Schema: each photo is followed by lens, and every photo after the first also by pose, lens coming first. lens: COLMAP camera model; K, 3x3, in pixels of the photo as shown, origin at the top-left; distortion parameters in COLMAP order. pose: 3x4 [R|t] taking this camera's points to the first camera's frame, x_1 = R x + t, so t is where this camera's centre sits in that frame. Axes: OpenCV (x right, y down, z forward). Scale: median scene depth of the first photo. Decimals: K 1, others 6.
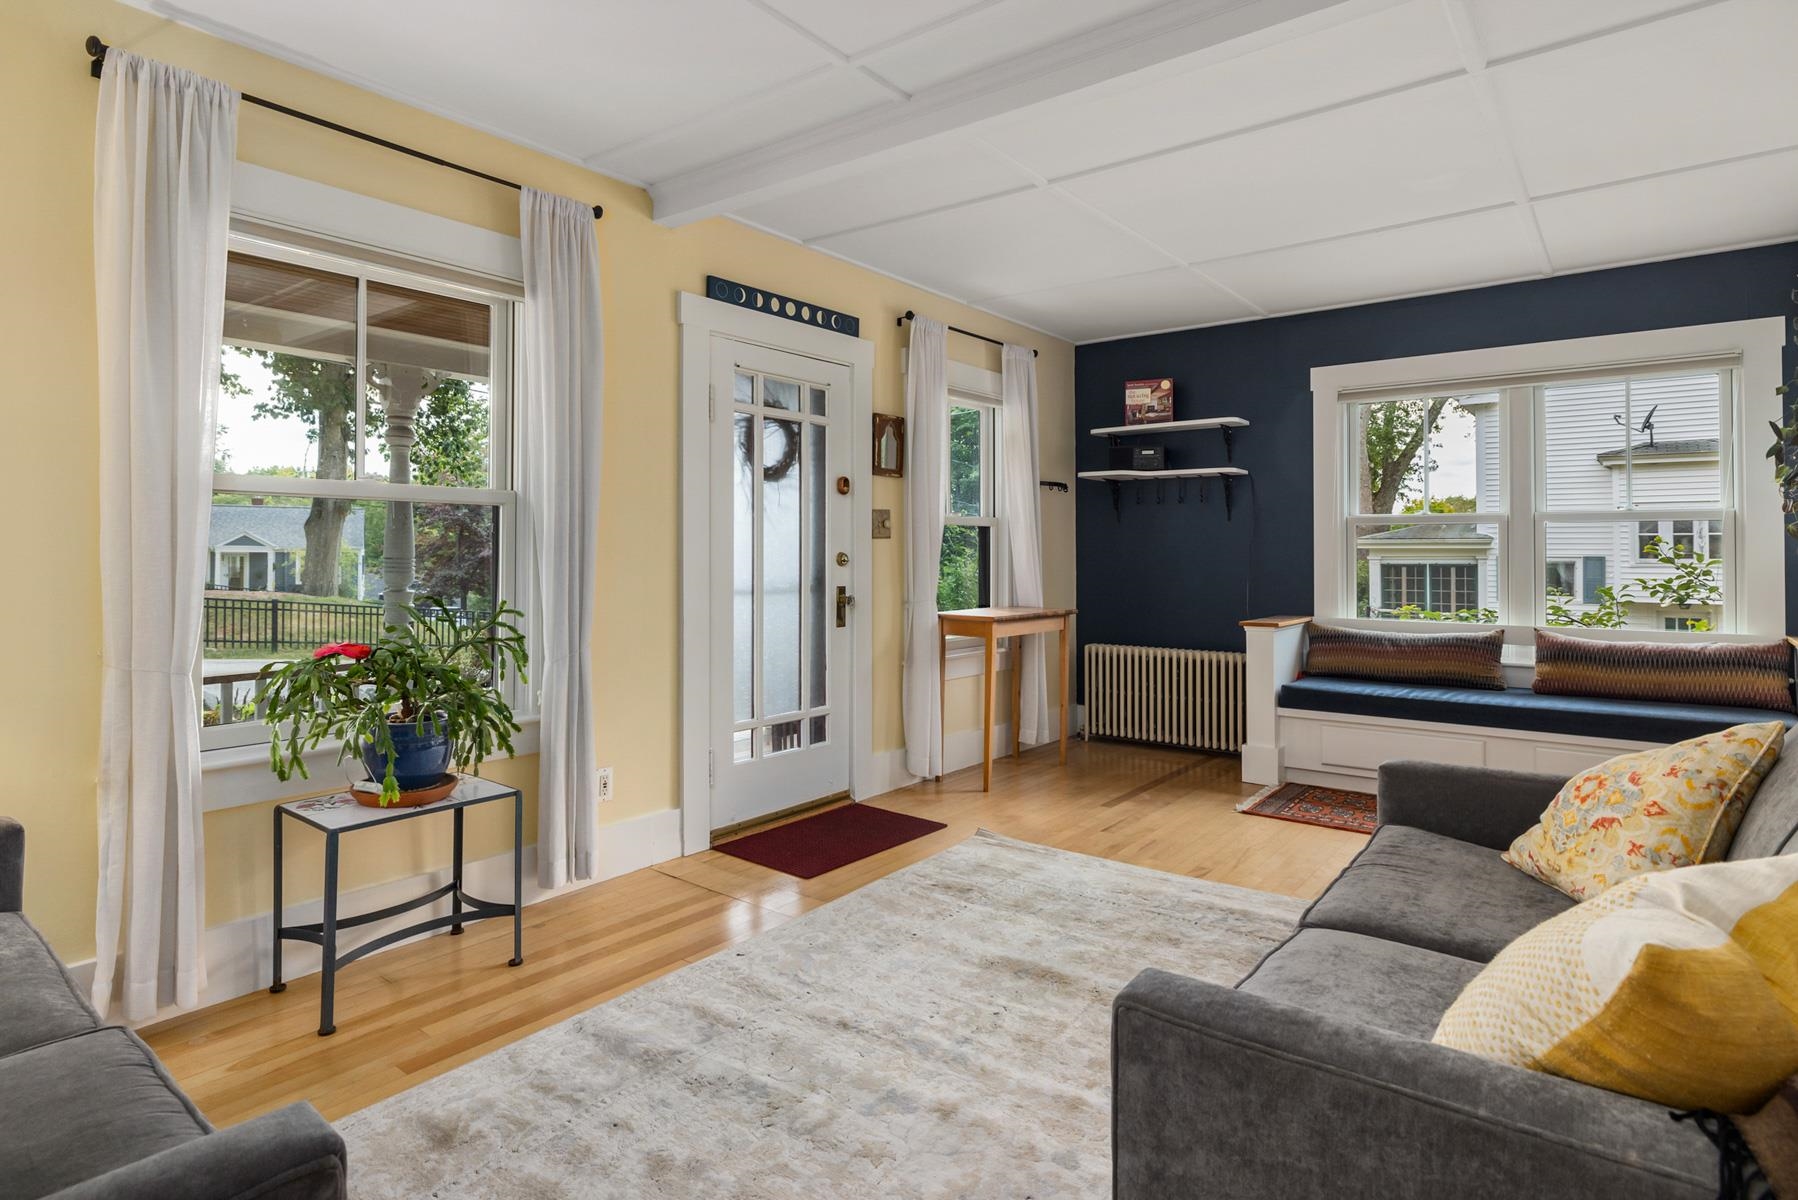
lens RADIAL K [[964.1, 0, 890.8], [0, 964.1, 552.7], [0, 0, 1]] dist [0.000021, 0.000095]
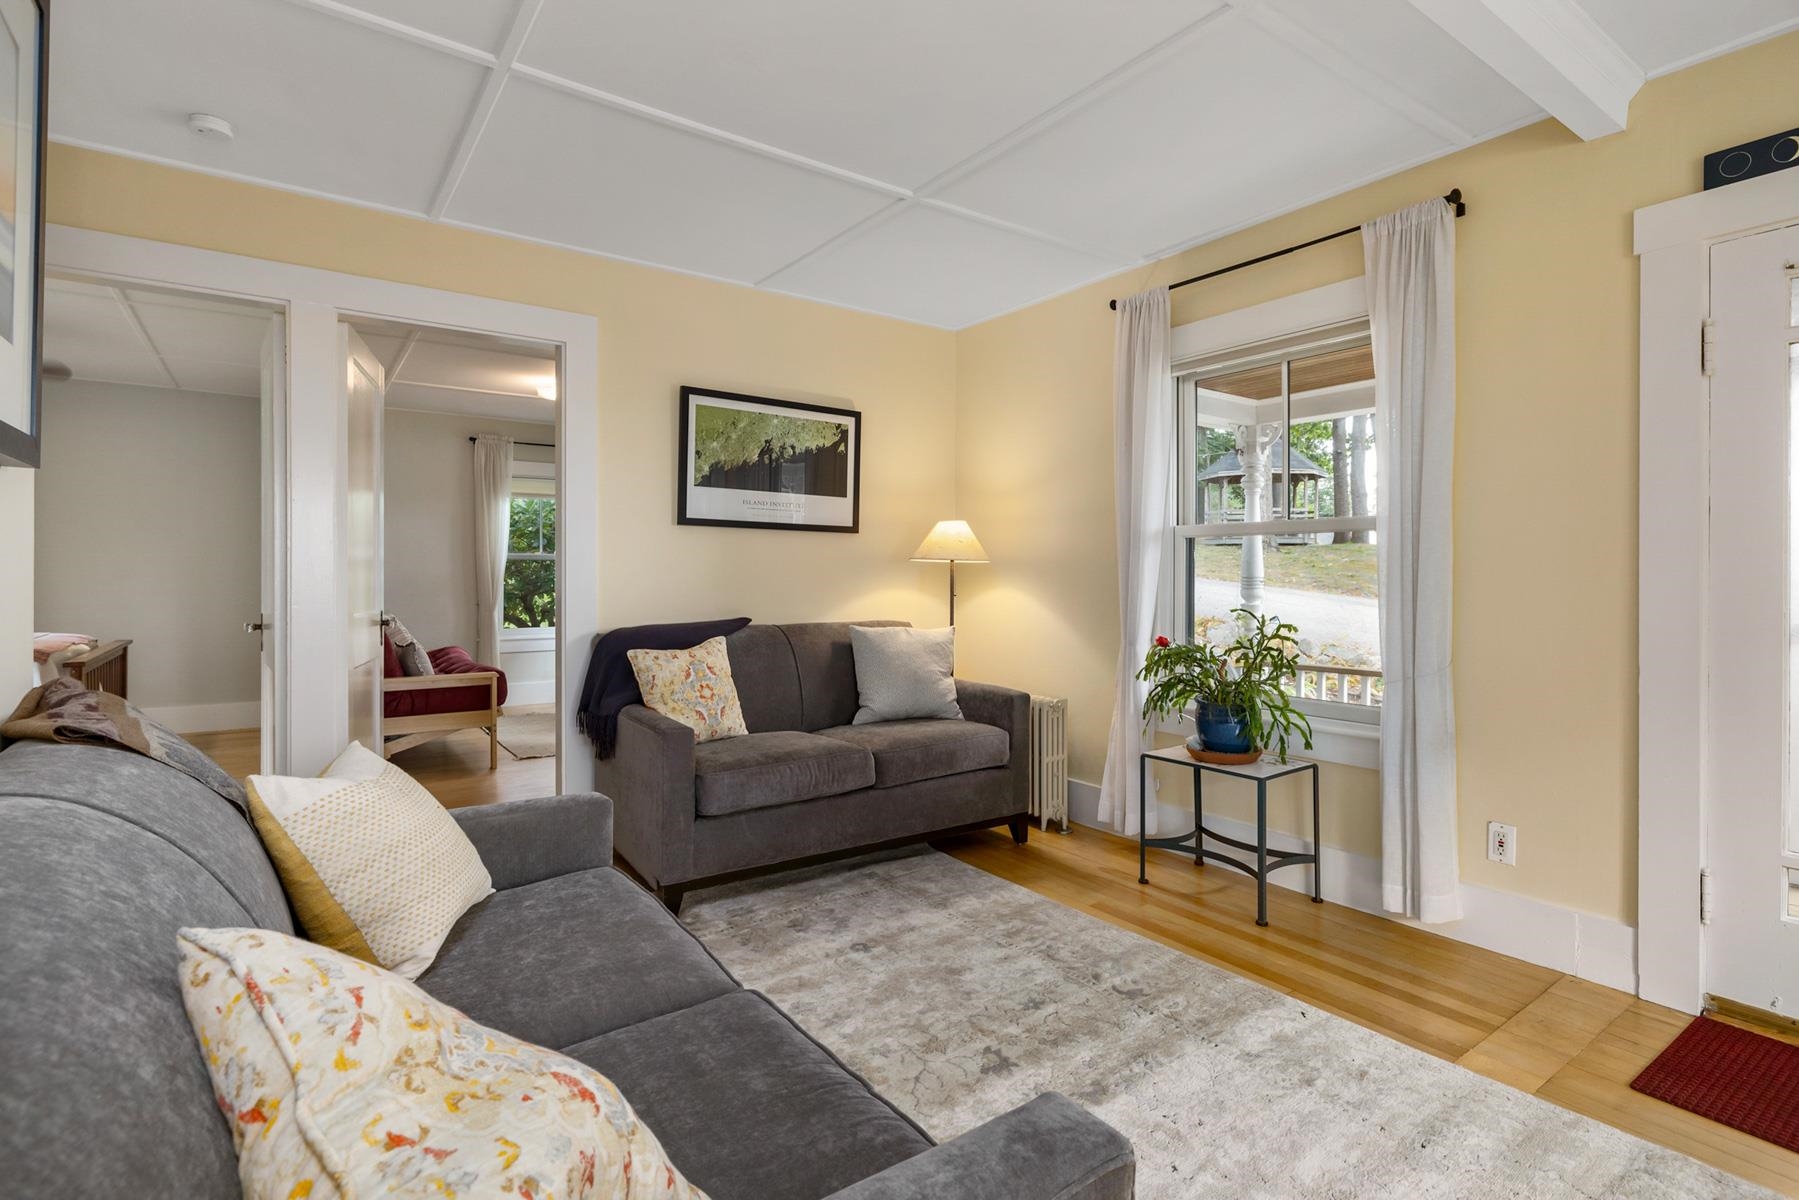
lens RADIAL K [[874.1, 0, 901.9], [0, 874.1, 579.9], [0, 0, 1]] dist [-0.000095, 0.000456]
pose [[-0.286171, 0.006237, -0.958158, 0.511383], [-0.001618, 0.999974, 0.006993, 0.000563], [0.958177, 0.003552, -0.286154, 0.600237]]
